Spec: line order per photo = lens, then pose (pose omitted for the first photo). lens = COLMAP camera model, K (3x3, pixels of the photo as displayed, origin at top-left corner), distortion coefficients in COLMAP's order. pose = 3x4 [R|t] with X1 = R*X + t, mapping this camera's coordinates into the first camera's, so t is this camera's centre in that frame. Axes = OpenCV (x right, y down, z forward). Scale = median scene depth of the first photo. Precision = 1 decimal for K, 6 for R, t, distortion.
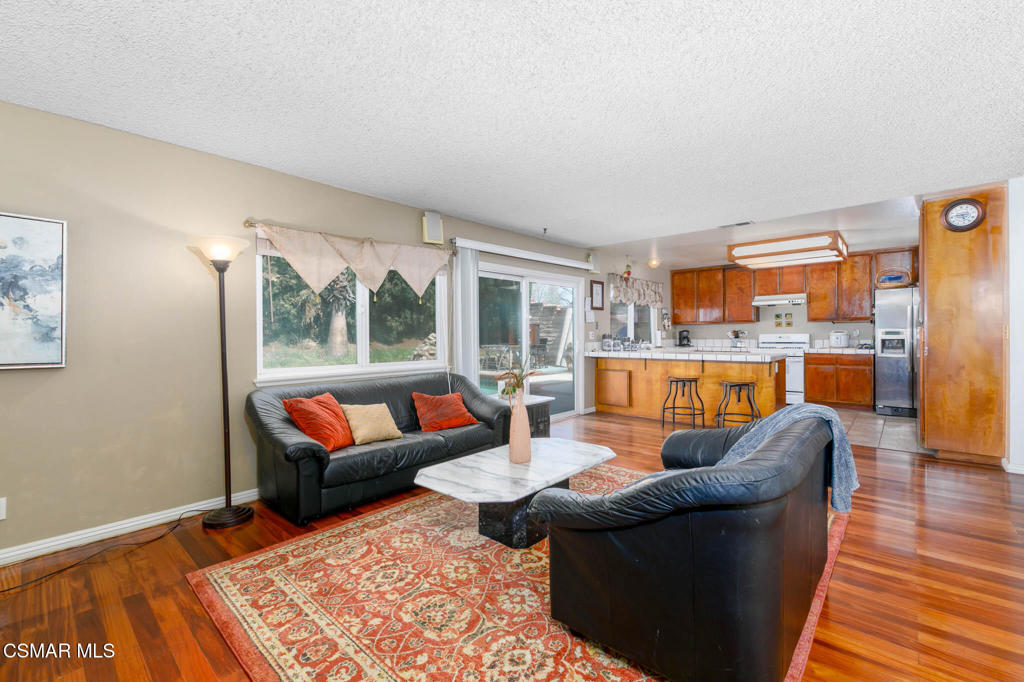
lens RADIAL K [[440.2, 0, 513.8], [0, 440.2, 338.6], [0, 0, 1]] dist [0.000023, -0.000245]
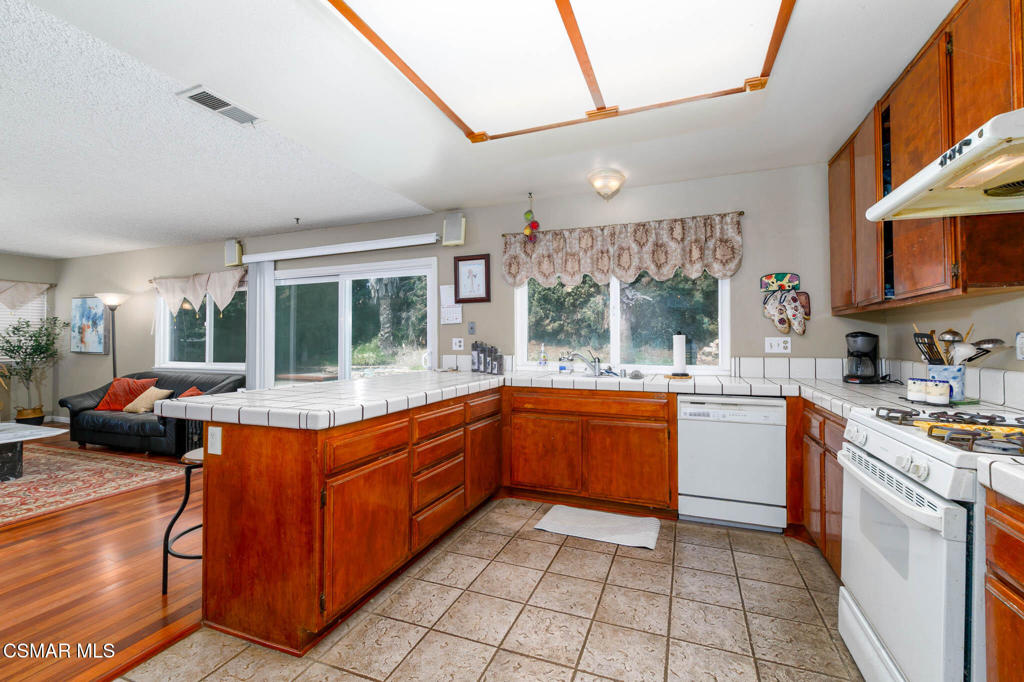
lens RADIAL K [[440.2, 0, 513.8], [0, 440.2, 338.6], [0, 0, 1]] dist [0.000023, -0.000245]
pose [[0.355608, -0.002108, -0.934633, 0.774908], [-0.007221, 0.999961, -0.005003, -0.012909], [0.934607, 0.008528, 0.355579, 0.834799]]
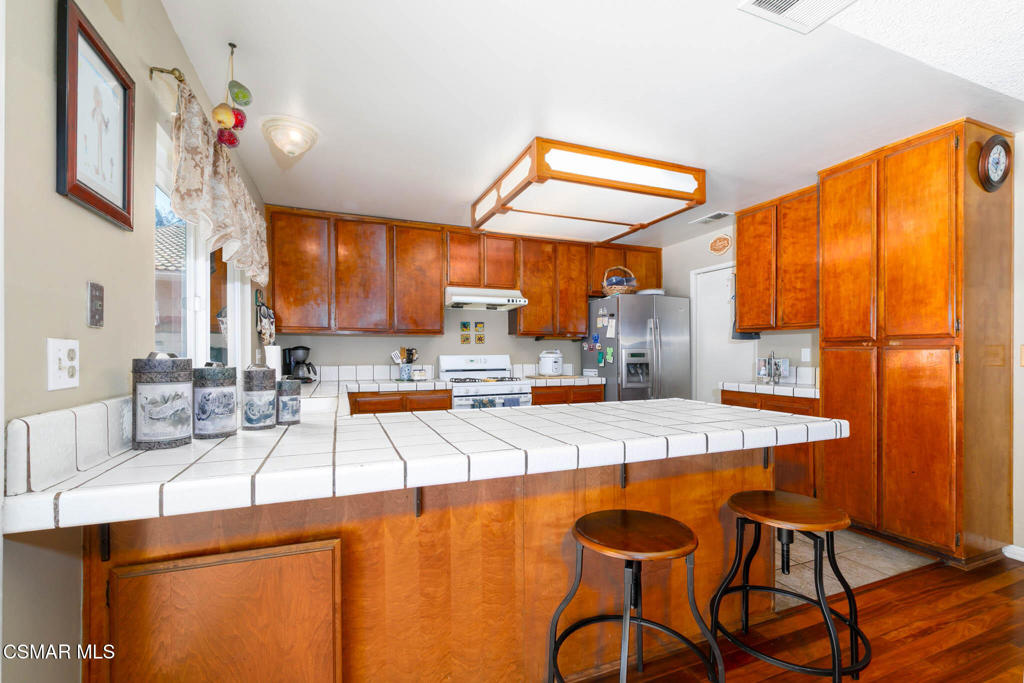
lens RADIAL K [[439.6, 0, 518.2], [0, 439.6, 349.5], [0, 0, 1]] dist [0.001130, 0.000061]
pose [[0.441652, 0.012506, 0.897099, 0.107115], [0.003162, 0.999875, -0.015496, -0.009991], [-0.897181, 0.009681, 0.441557, 0.774116]]
